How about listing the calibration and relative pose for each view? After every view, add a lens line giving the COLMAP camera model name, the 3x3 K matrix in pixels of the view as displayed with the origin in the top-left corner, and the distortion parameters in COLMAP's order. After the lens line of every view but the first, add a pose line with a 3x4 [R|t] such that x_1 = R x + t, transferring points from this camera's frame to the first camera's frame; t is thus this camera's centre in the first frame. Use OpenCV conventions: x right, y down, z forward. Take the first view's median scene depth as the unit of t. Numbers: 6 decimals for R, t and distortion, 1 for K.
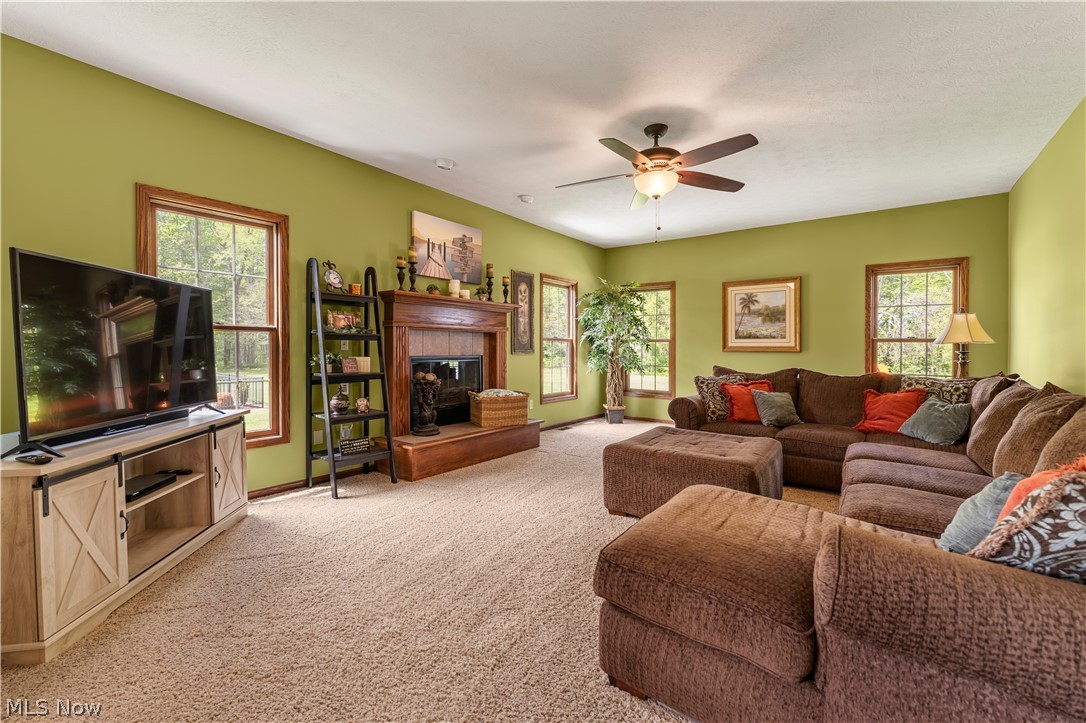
lens RADIAL K [[445.1, 0, 553.1], [0, 445.1, 357.3], [0, 0, 1]] dist [-0.003452, 0.000034]
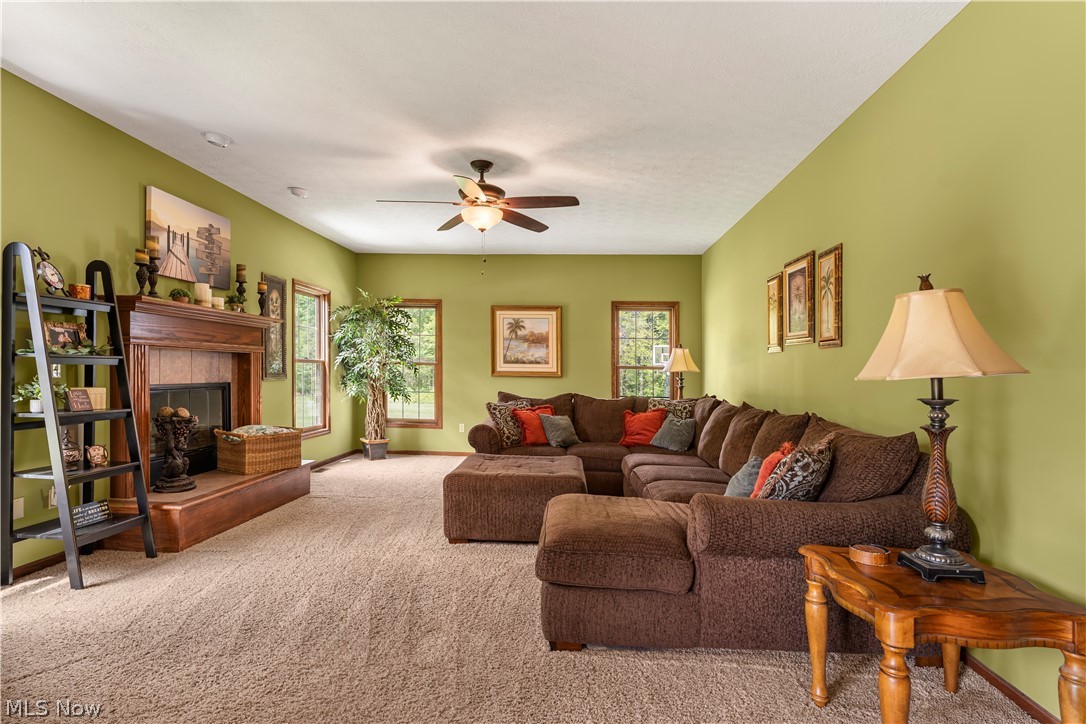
lens RADIAL K [[552.4, 0, 542.2], [0, 552.4, 370.7], [0, 0, 1]] dist [0.003067, -0.001135]
pose [[0.839122, 0.006360, 0.543905, -0.280777], [0.000728, 0.999918, -0.012816, -0.014965], [-0.543942, 0.011150, 0.839049, -0.117348]]
